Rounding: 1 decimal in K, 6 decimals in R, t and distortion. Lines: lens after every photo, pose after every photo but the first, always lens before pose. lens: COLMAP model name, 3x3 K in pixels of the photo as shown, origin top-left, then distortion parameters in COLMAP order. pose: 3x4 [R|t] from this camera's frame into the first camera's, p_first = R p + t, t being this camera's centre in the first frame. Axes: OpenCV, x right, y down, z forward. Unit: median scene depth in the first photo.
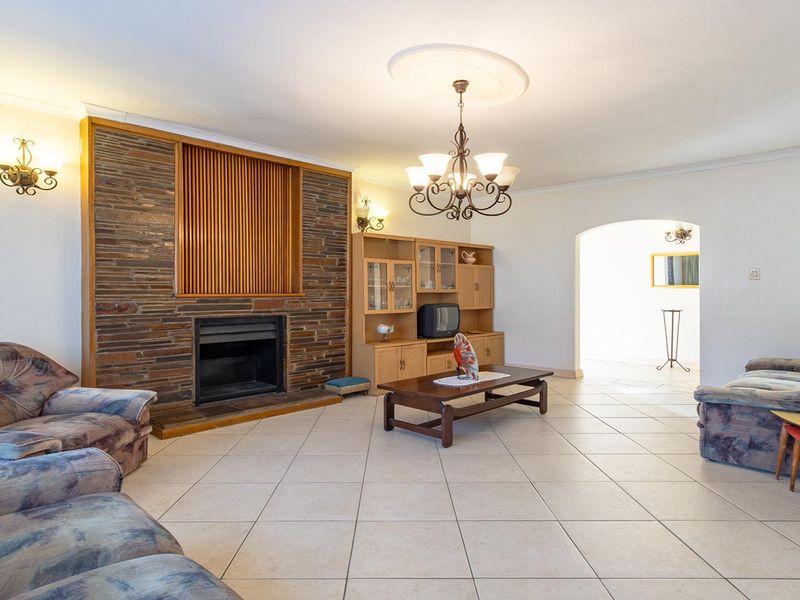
lens RADIAL K [[495.4, 0, 395.3], [0, 495.4, 292.4], [0, 0, 1]] dist [0.019132, 0.001936]
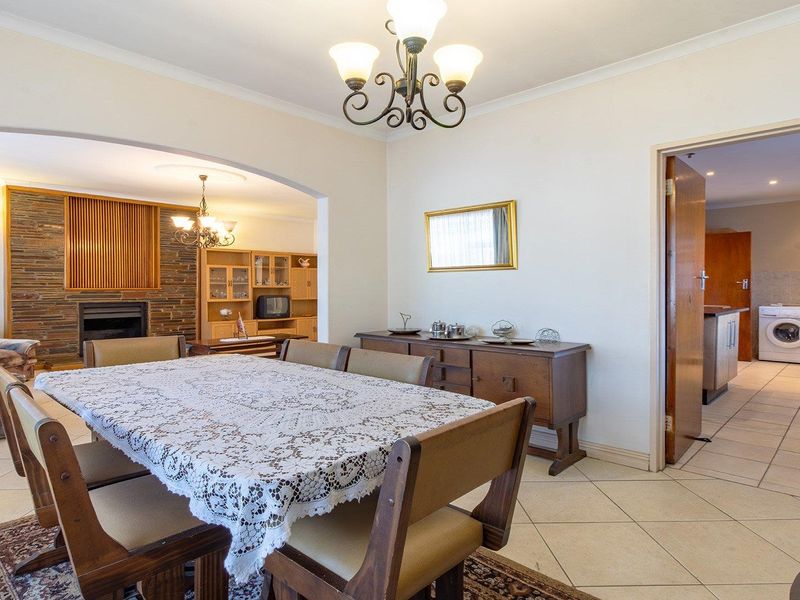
lens RADIAL K [[495.4, 0, 395.3], [0, 495.4, 292.4], [0, 0, 1]] dist [0.019132, 0.001936]
pose [[0.999756, 0.001709, 0.022038, 0.510173], [-0.001911, 0.999956, 0.009147, 0.000382], [-0.022021, -0.009187, 0.999715, -0.564116]]
